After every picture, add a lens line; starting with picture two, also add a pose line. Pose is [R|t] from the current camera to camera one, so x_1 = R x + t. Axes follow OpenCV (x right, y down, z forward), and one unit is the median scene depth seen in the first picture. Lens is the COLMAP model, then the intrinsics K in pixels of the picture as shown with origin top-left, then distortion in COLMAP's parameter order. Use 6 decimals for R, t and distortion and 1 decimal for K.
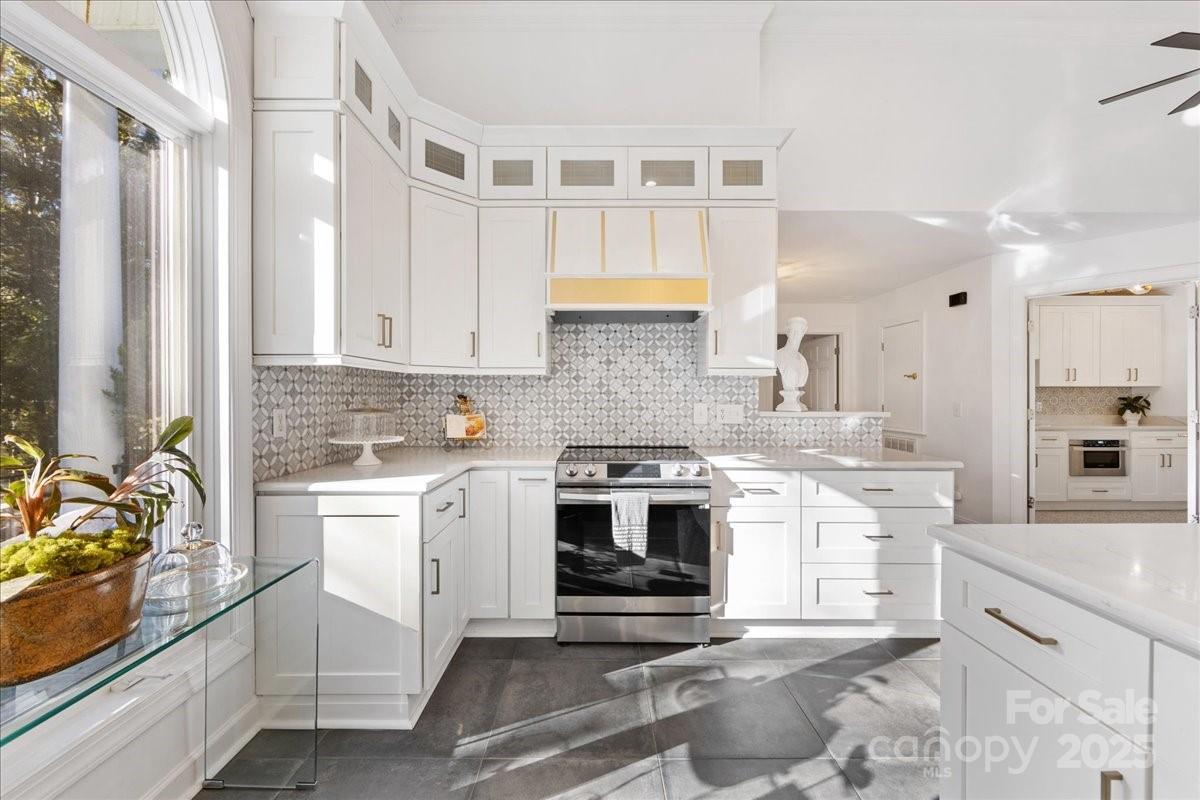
lens RADIAL K [[473.2, 0, 601.0], [0, 473.2, 396.8], [0, 0, 1]] dist [-0.004132, 0.000577]
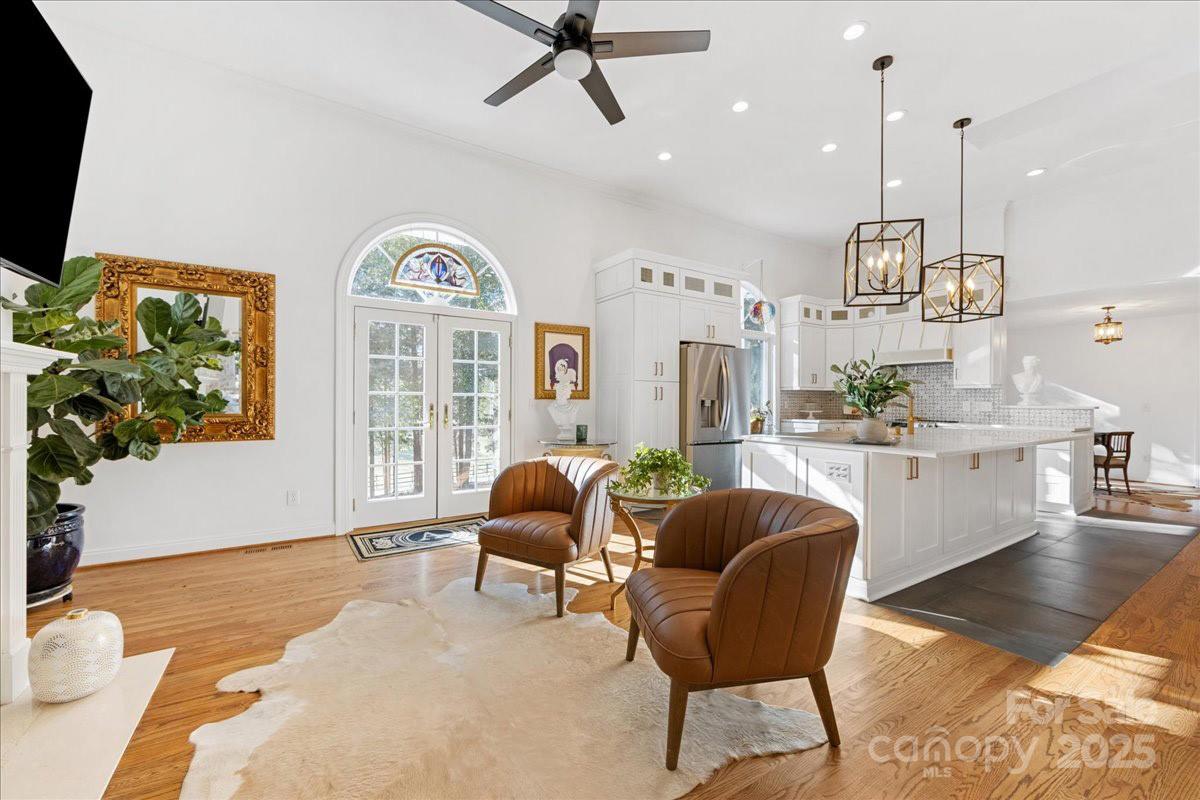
lens RADIAL K [[473.2, 0, 596.5], [0, 473.2, 402.4], [0, 0, 1]] dist [-0.004132, 0.000577]
pose [[0.516136, 0.002686, -0.856502, 1.287230], [-0.006866, 0.999976, -0.001001, 0.035618], [0.856479, 0.006397, 0.516142, -1.634535]]
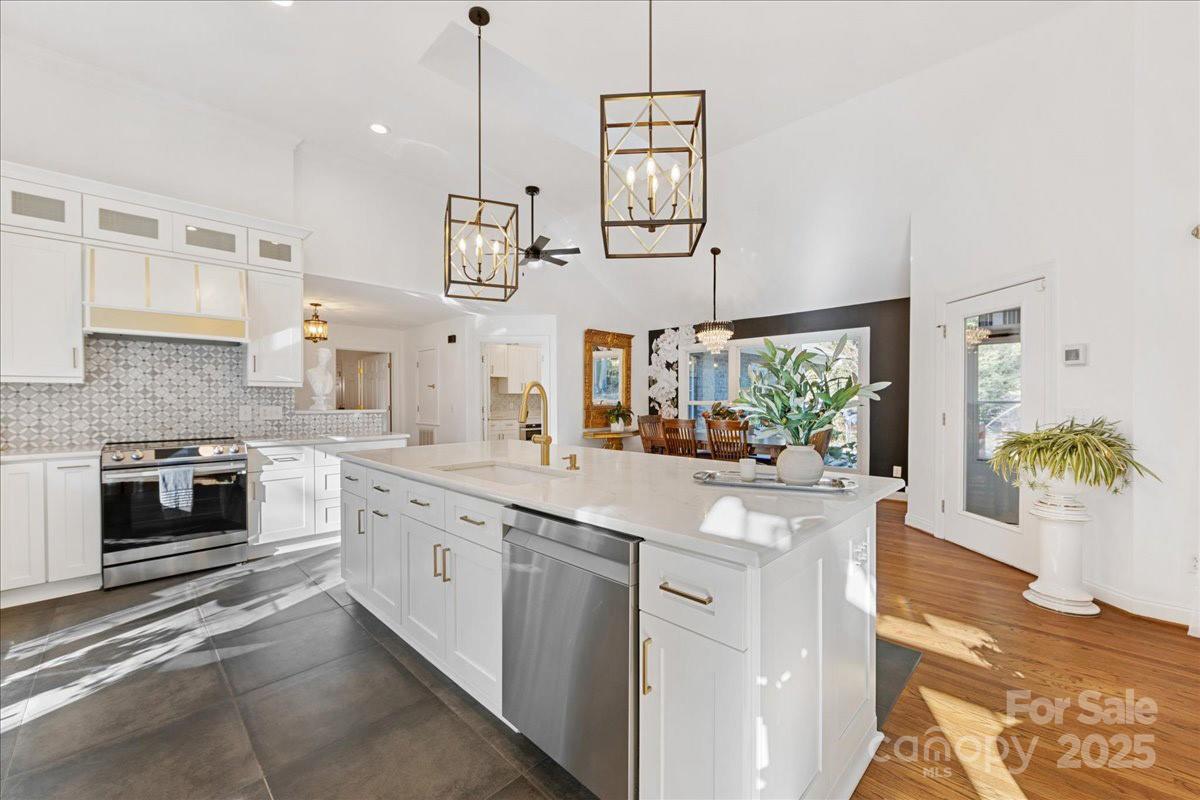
lens RADIAL K [[473.2, 0, 598.4], [0, 473.2, 402.7], [0, 0, 1]] dist [-0.004132, 0.000577]
pose [[0.711097, -0.008400, 0.703044, -0.027702], [0.004852, 0.999963, 0.007040, 0.000607], [-0.703077, -0.001595, 0.711112, -0.780733]]
